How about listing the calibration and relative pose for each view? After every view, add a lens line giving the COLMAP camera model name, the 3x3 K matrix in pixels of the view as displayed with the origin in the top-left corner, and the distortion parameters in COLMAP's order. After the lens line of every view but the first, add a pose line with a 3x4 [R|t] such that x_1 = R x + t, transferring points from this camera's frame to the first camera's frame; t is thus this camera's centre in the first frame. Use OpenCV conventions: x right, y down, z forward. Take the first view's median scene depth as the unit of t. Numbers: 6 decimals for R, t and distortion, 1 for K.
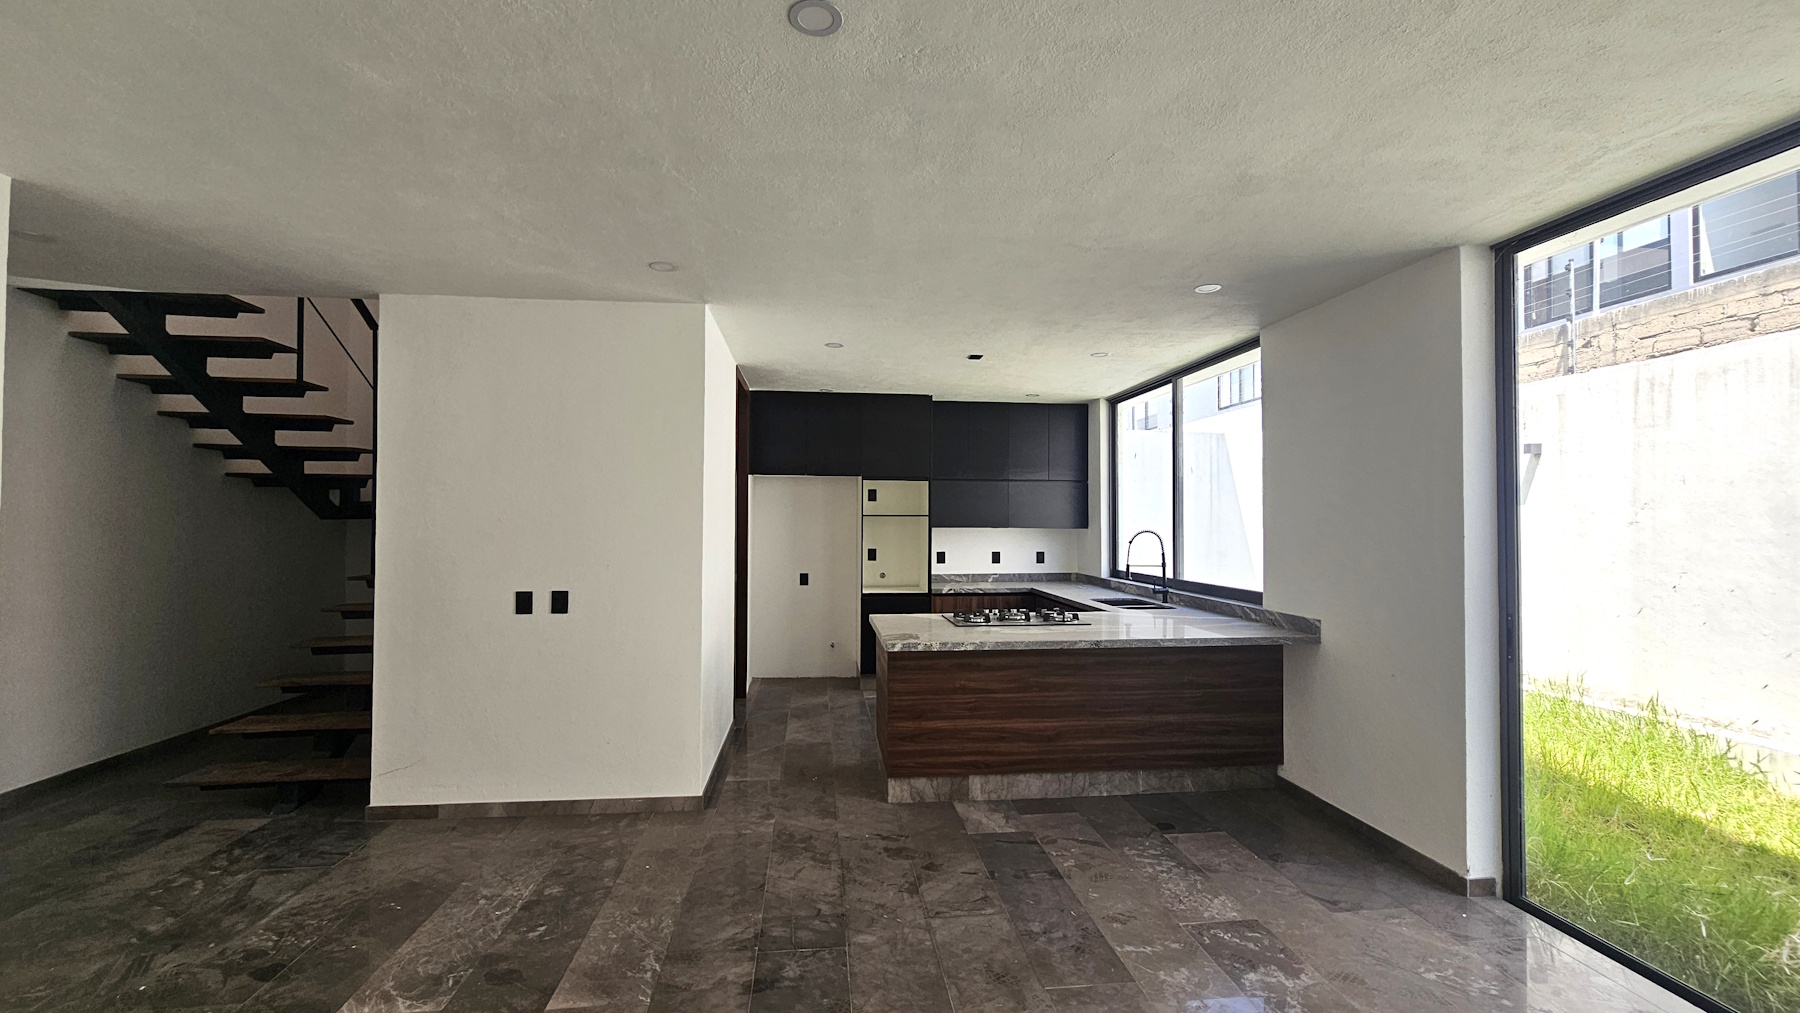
lens RADIAL K [[741.8, 0, 915.0], [0, 741.8, 507.0], [0, 0, 1]] dist [-0.010976, -0.000505]
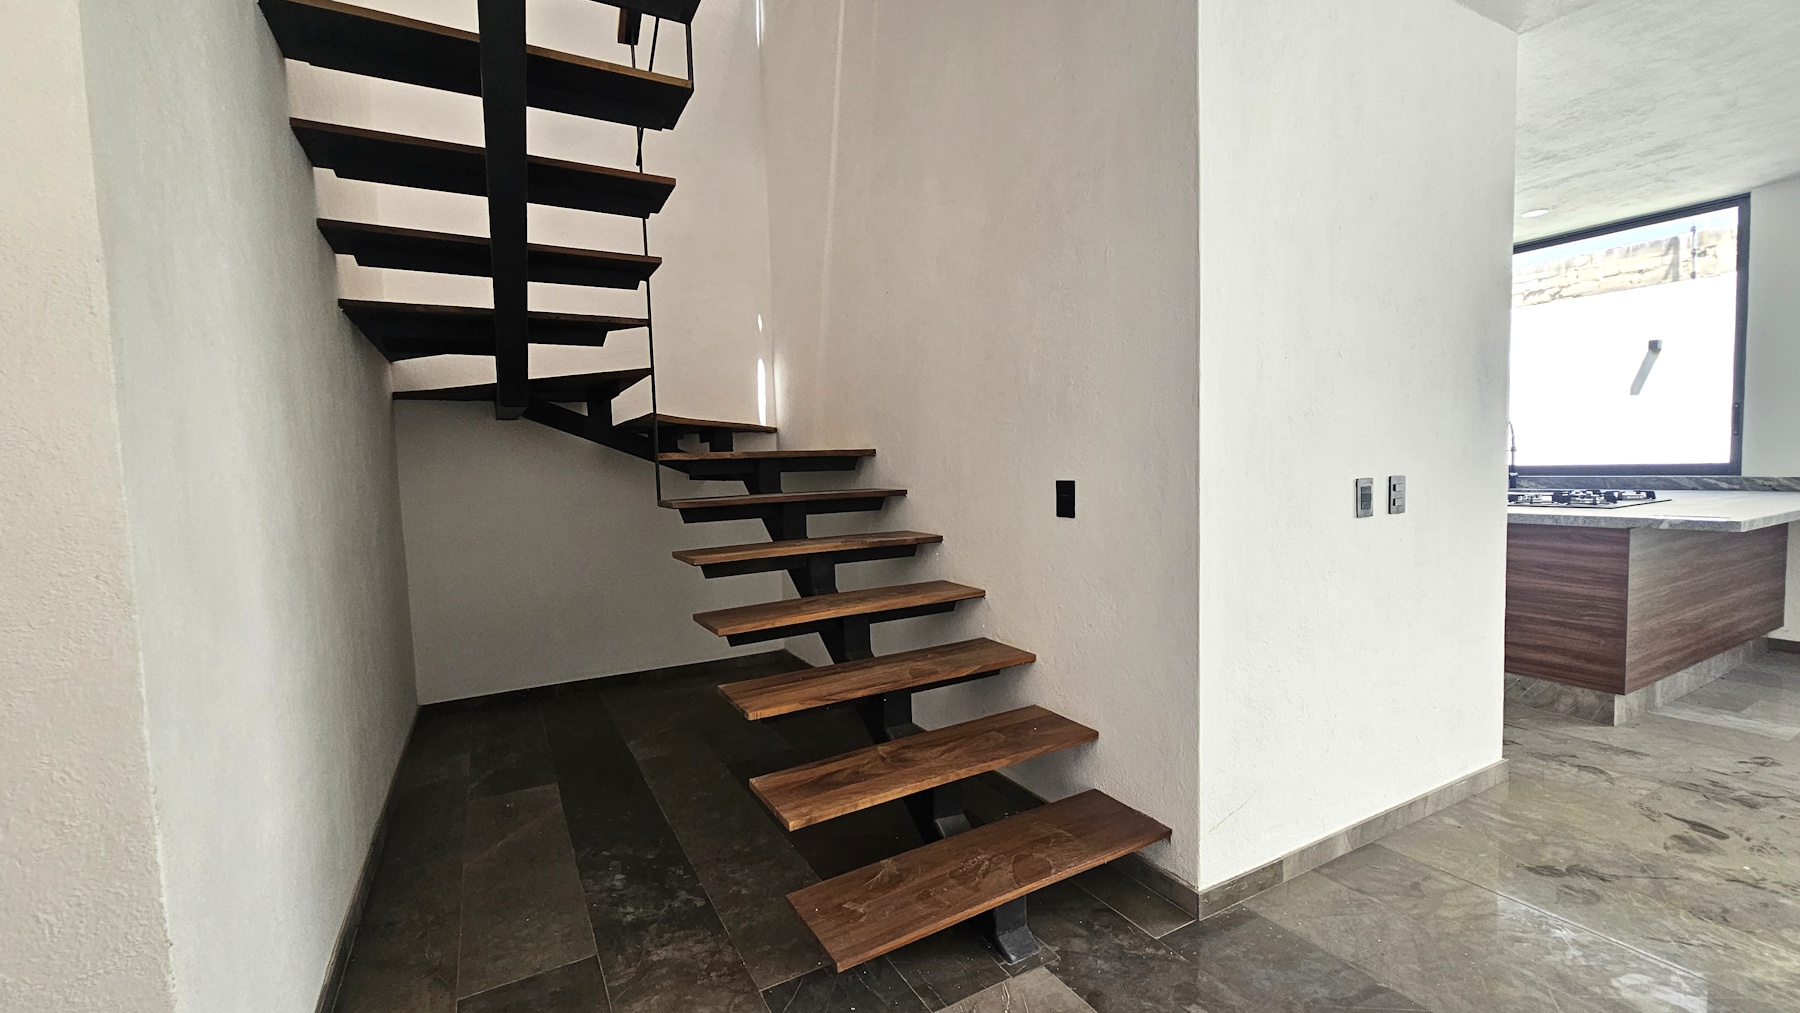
lens RADIAL K [[741.8, 0, 899.2], [0, 741.8, 513.9], [0, 0, 1]] dist [-0.010976, -0.000505]
pose [[0.927426, -0.042590, 0.371574, -0.890303], [0.013432, 0.996647, 0.080711, 0.095080], [-0.373765, -0.069862, 0.924889, 0.520607]]
